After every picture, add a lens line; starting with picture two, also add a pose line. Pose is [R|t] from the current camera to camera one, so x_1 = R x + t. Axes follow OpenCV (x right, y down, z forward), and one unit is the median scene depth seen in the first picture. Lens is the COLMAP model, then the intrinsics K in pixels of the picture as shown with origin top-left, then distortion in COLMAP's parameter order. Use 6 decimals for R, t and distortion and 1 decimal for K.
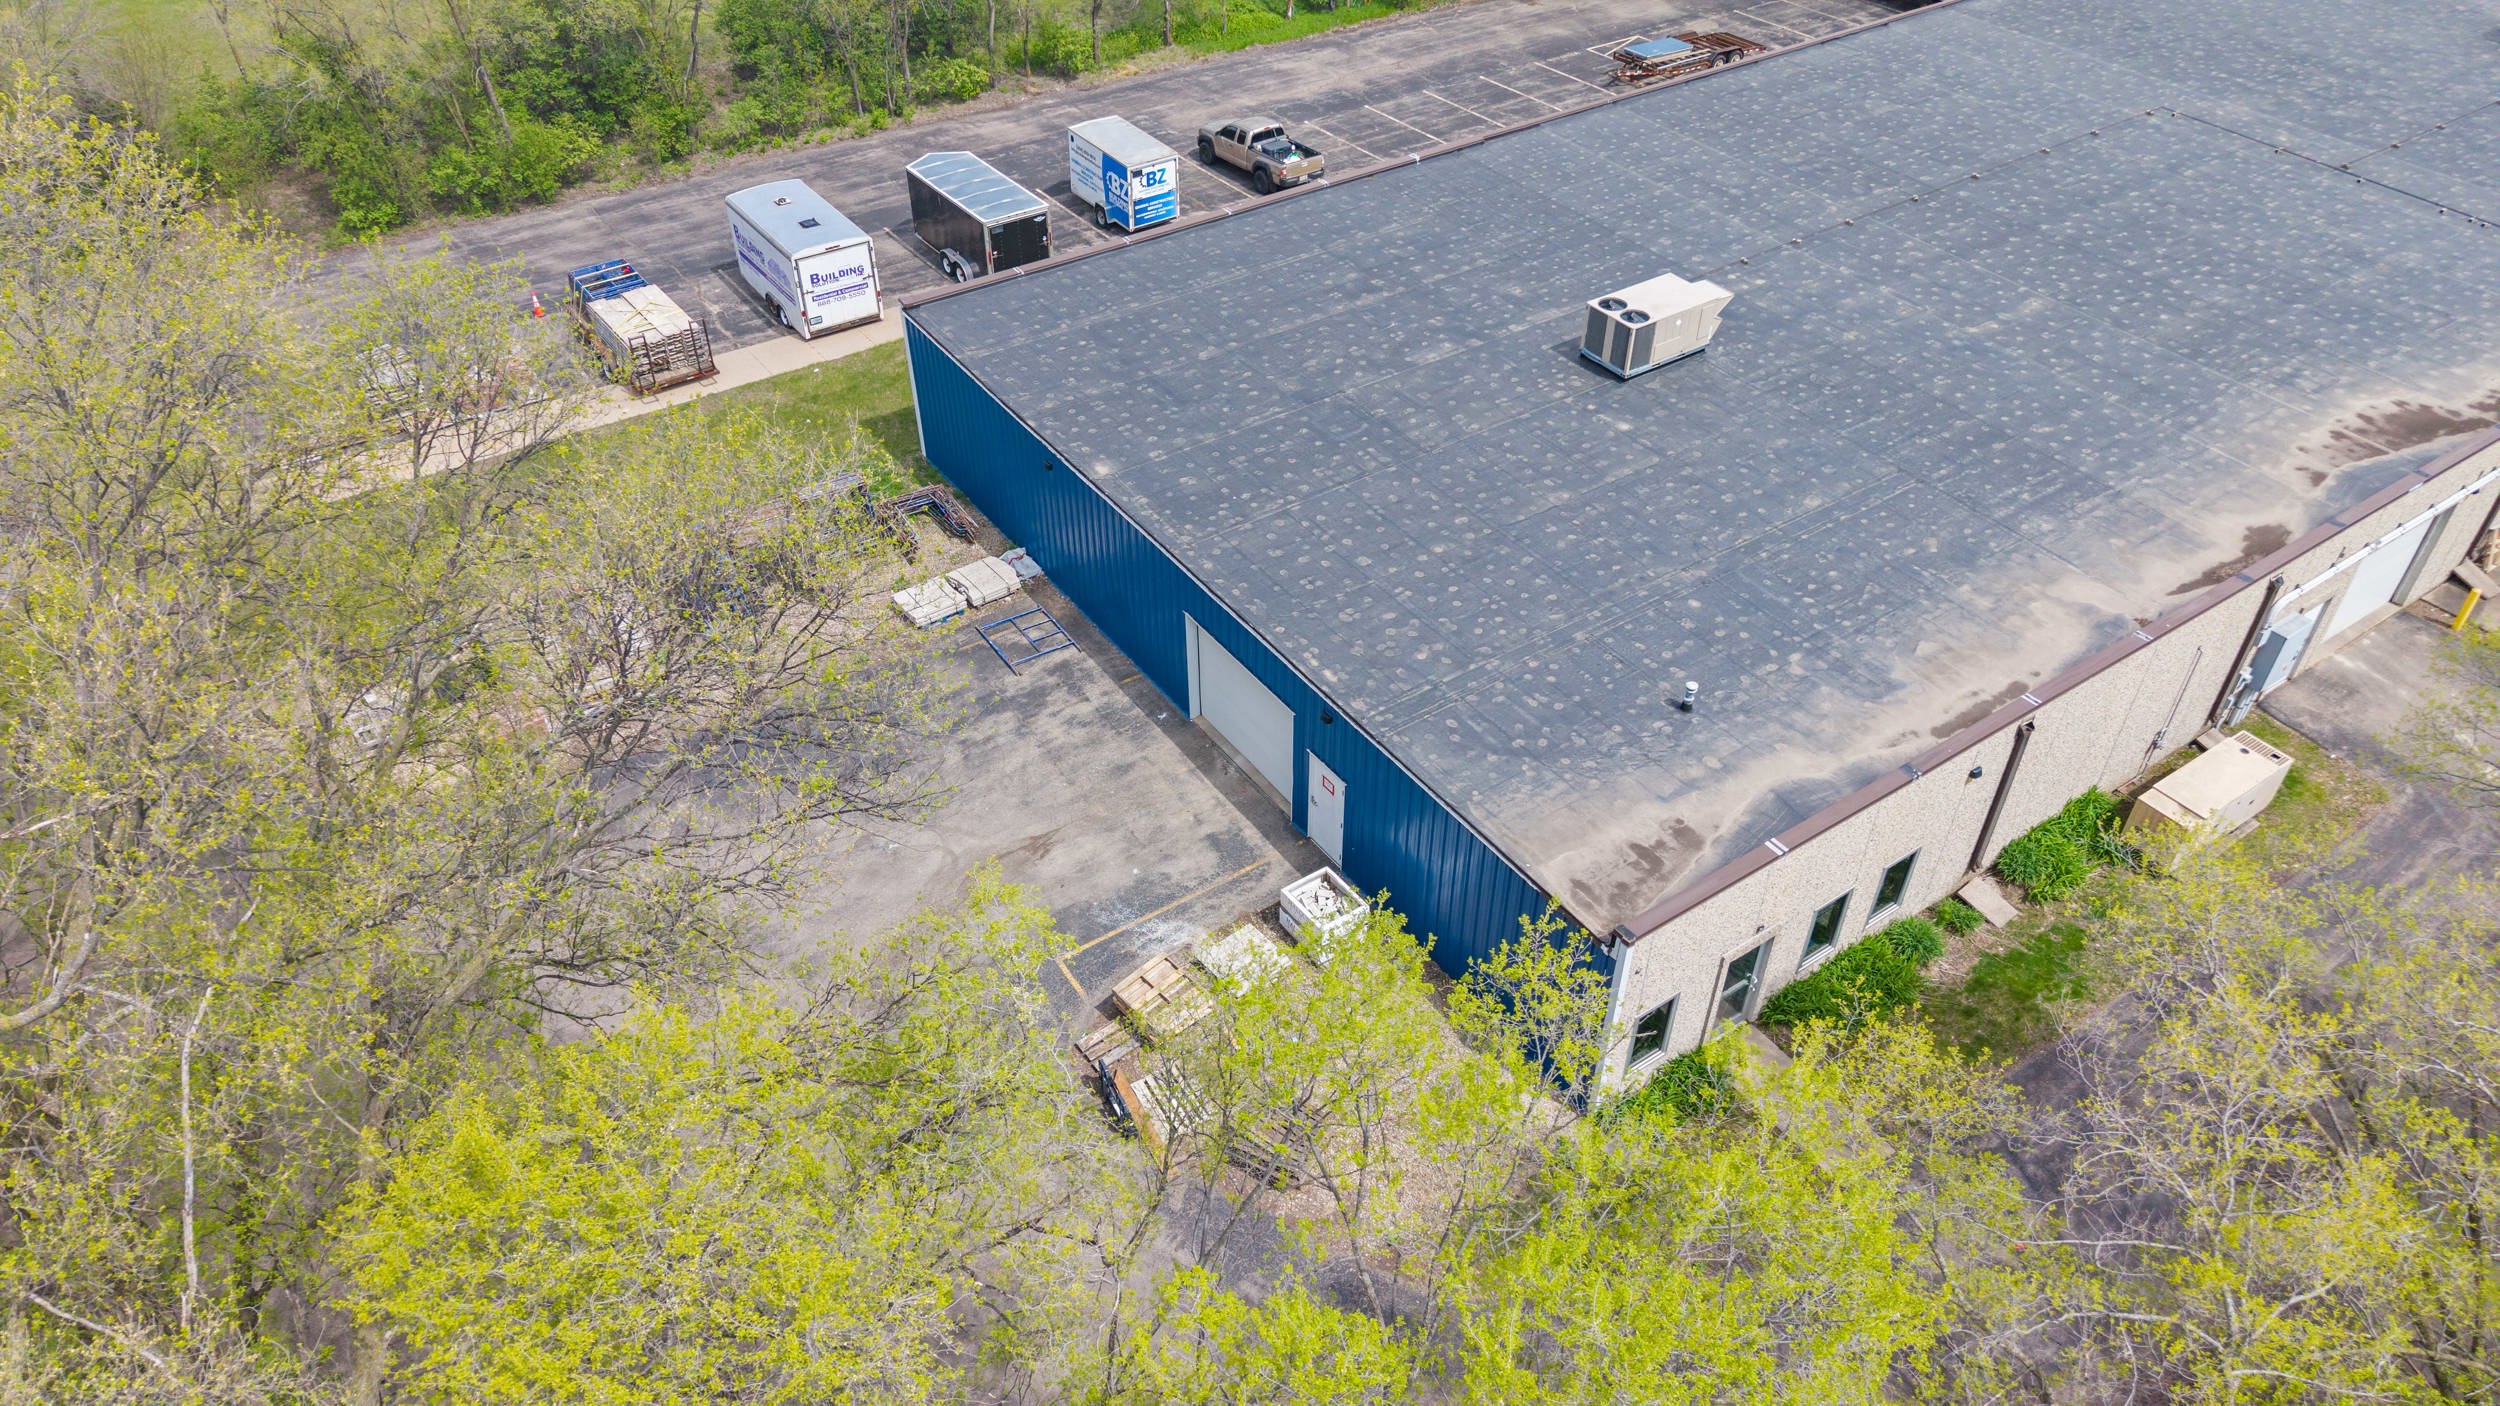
lens RADIAL K [[1669.7, 0, 1250.0], [0, 1669.7, 703.0], [0, 0, 1]] dist [0.040299, -0.047085]
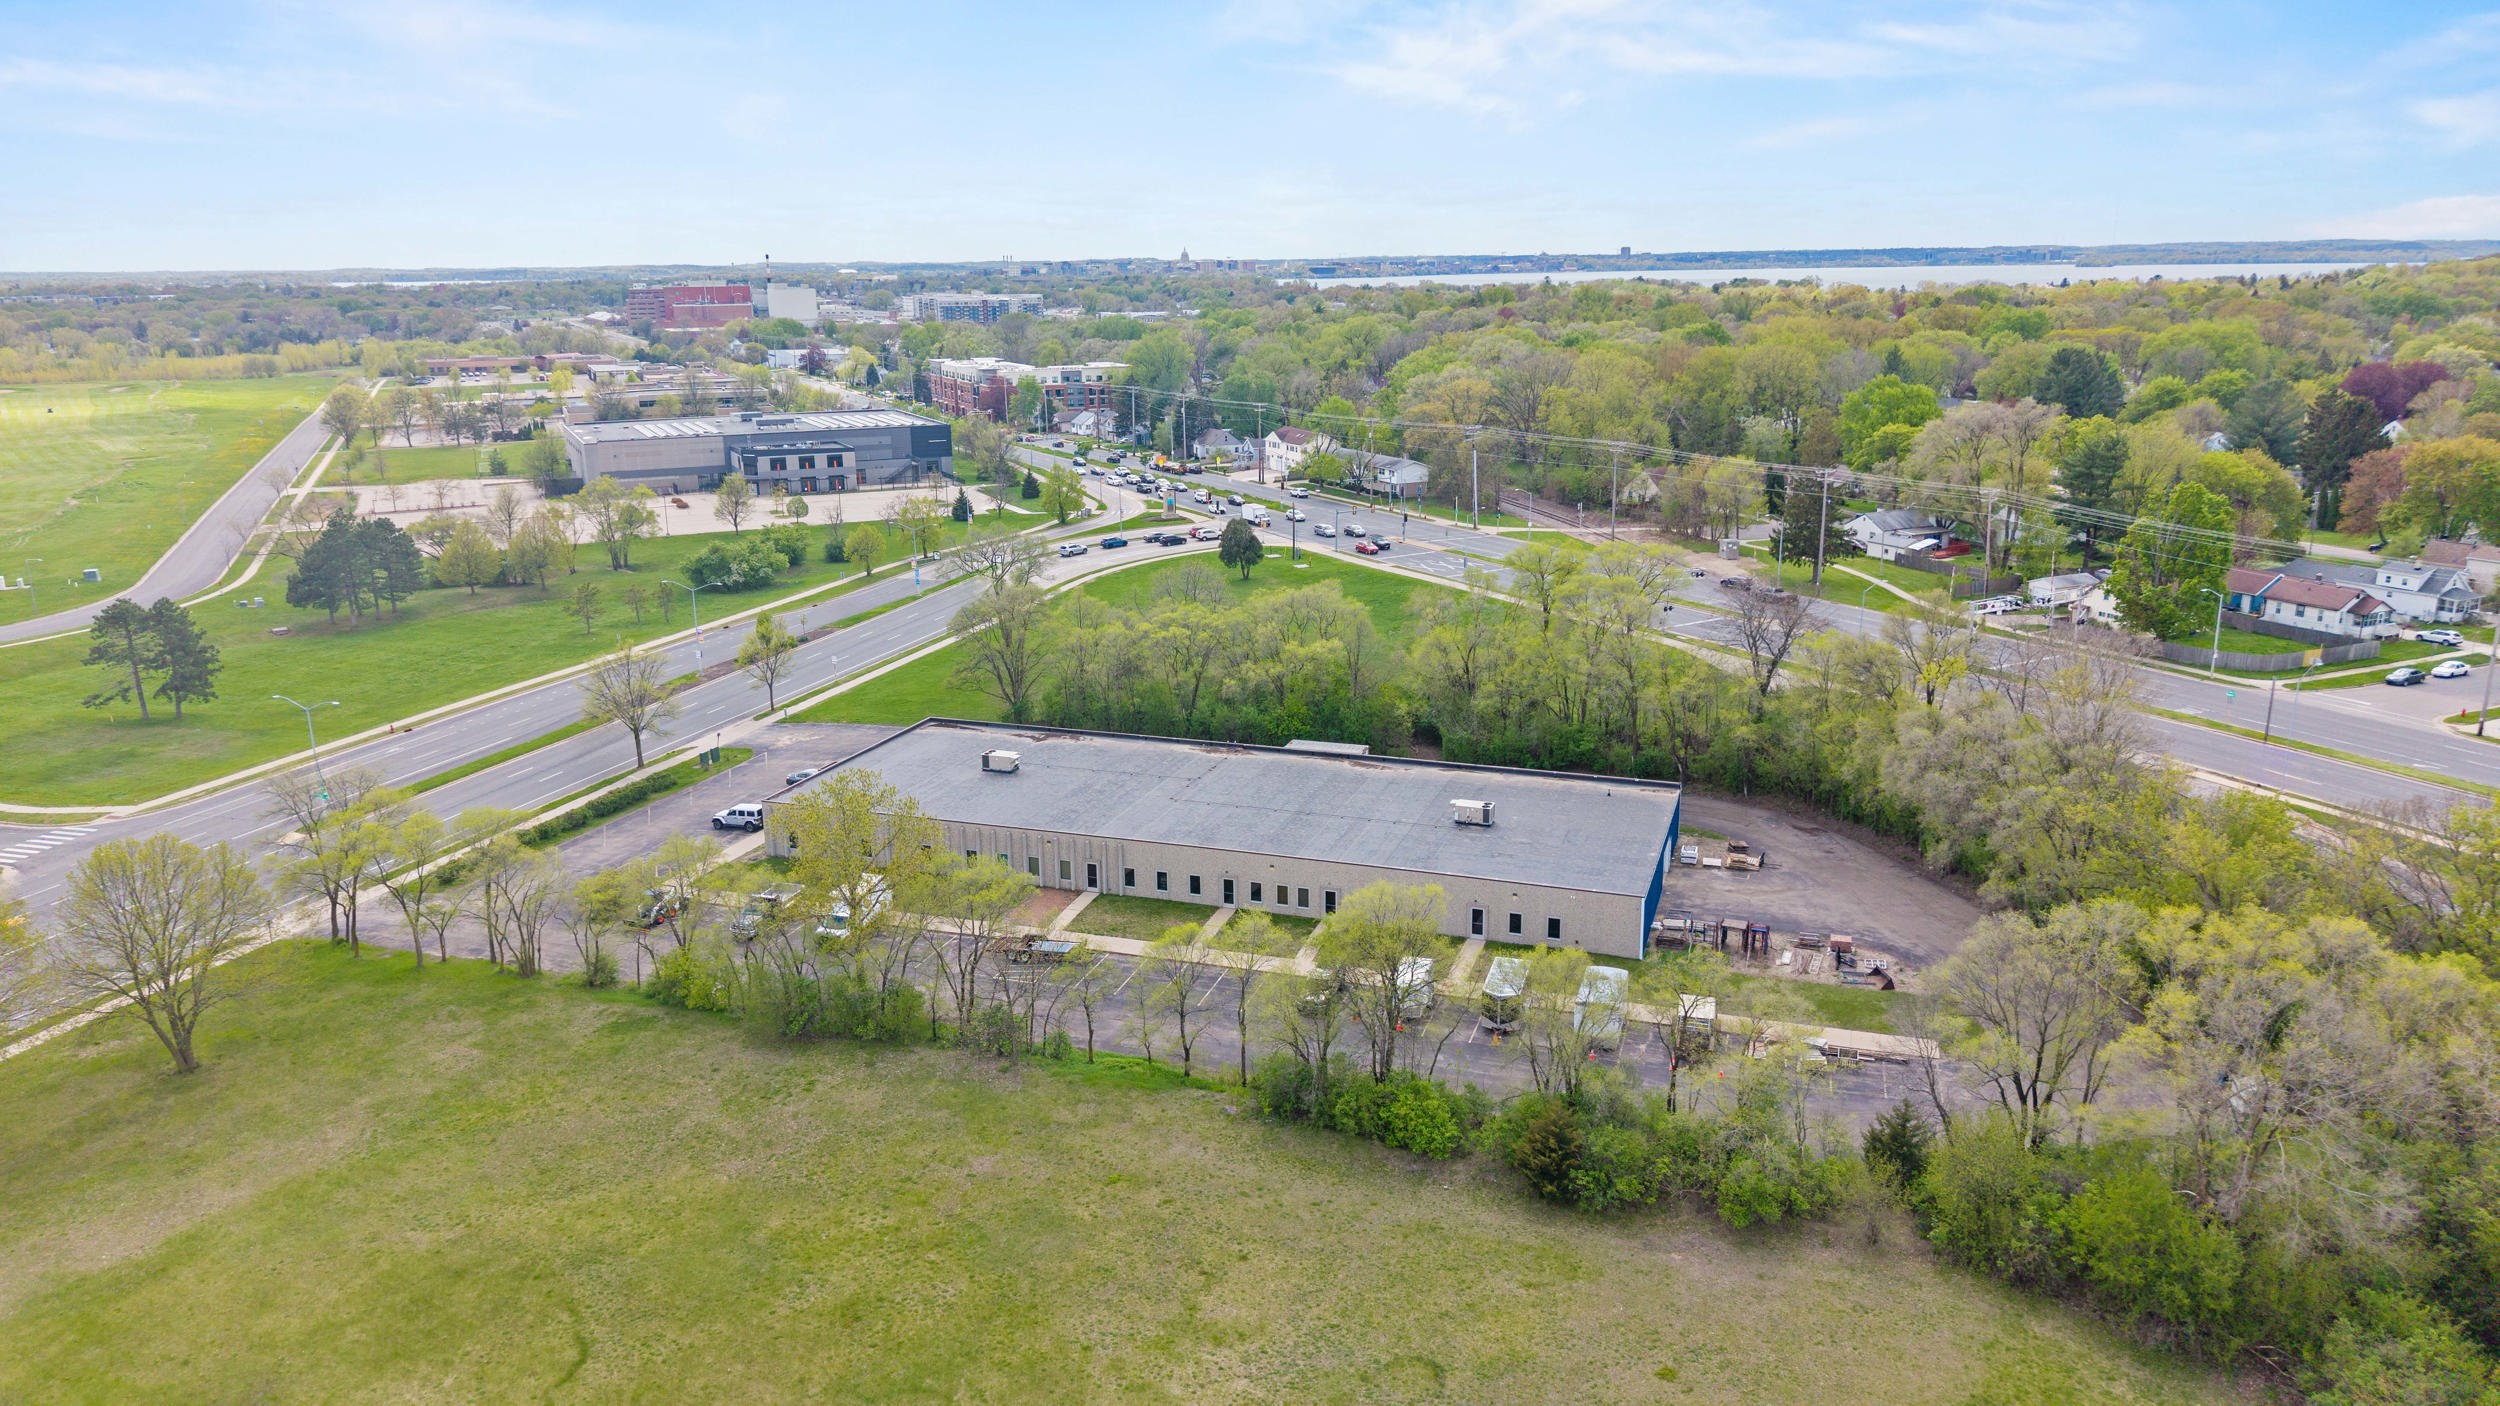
lens RADIAL K [[1662.1, 0, 1250.0], [0, 1662.1, 703.0], [0, 0, 1]] dist [0.096963, -0.169043]
pose [[-0.592989, -0.190329, 0.782393, -1.316314], [0.529275, 0.640130, 0.556868, -1.591031], [-0.606821, 0.744318, -0.278854, 1.347059]]
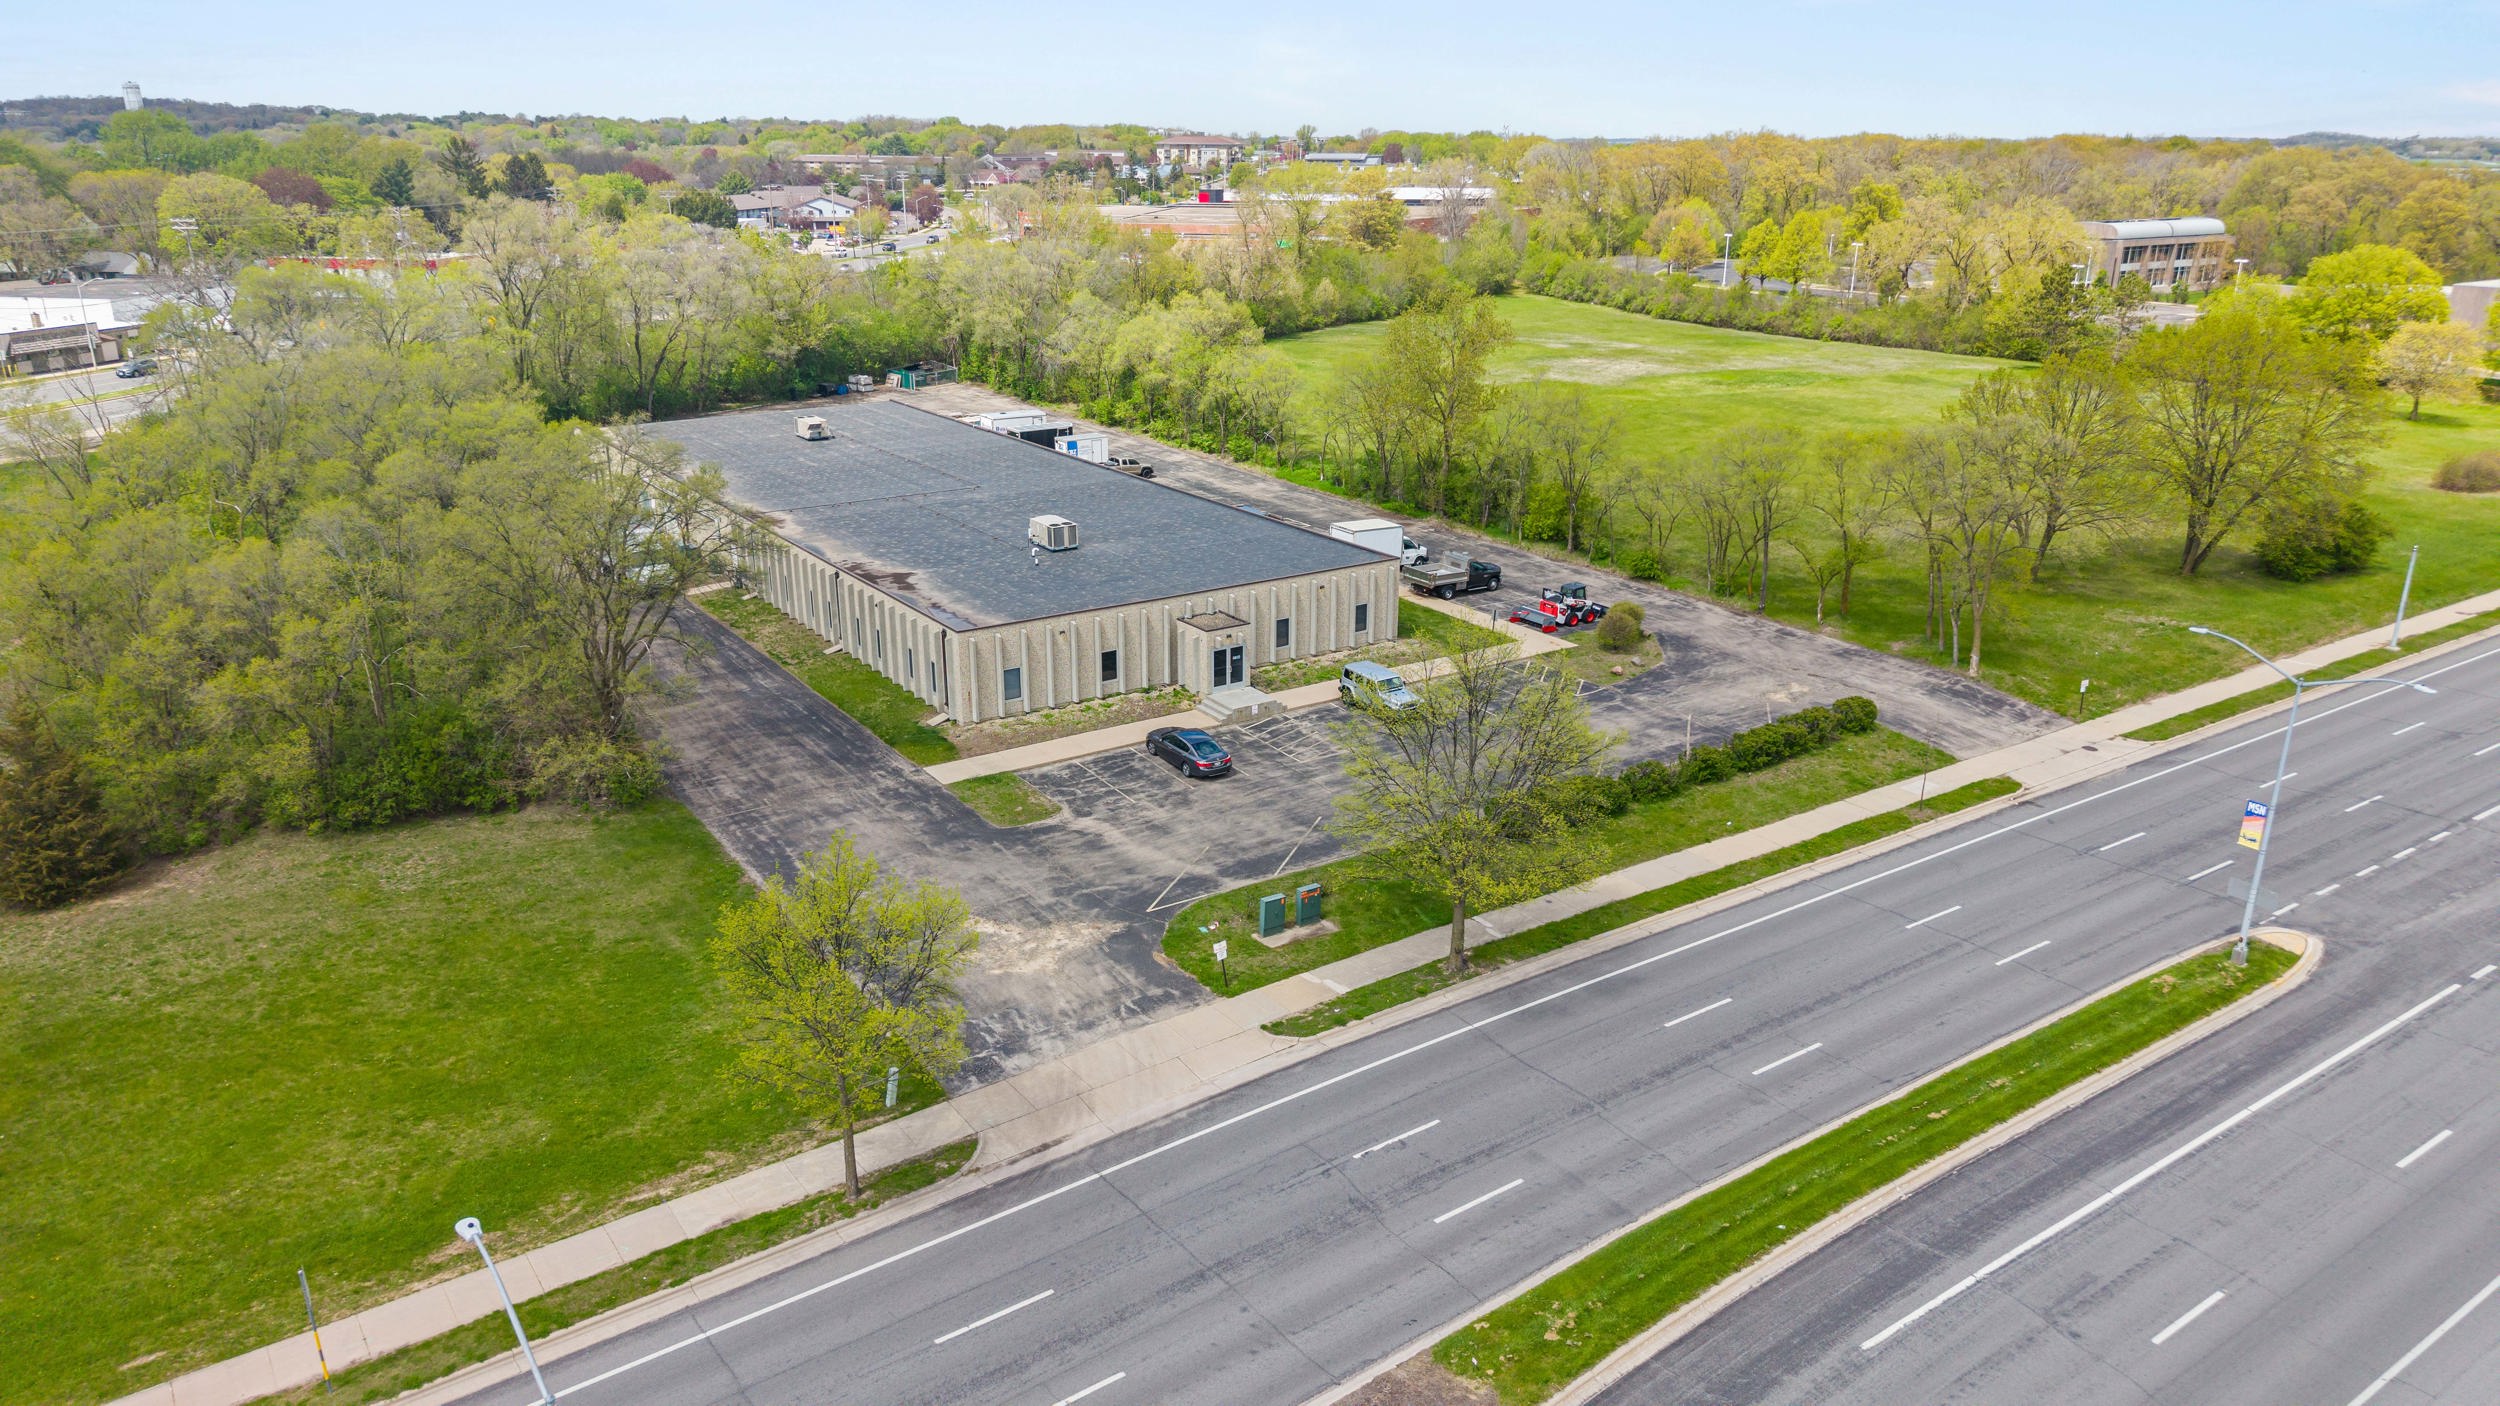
lens RADIAL K [[1669.7, 0, 1250.0], [0, 1669.7, 703.0], [0, 0, 1]] dist [0.040299, -0.047085]
pose [[0.009533, 0.326971, -0.944986, 2.311285], [-0.644484, 0.724572, 0.244205, -0.786560], [0.764559, 0.606700, 0.217635, 0.854704]]
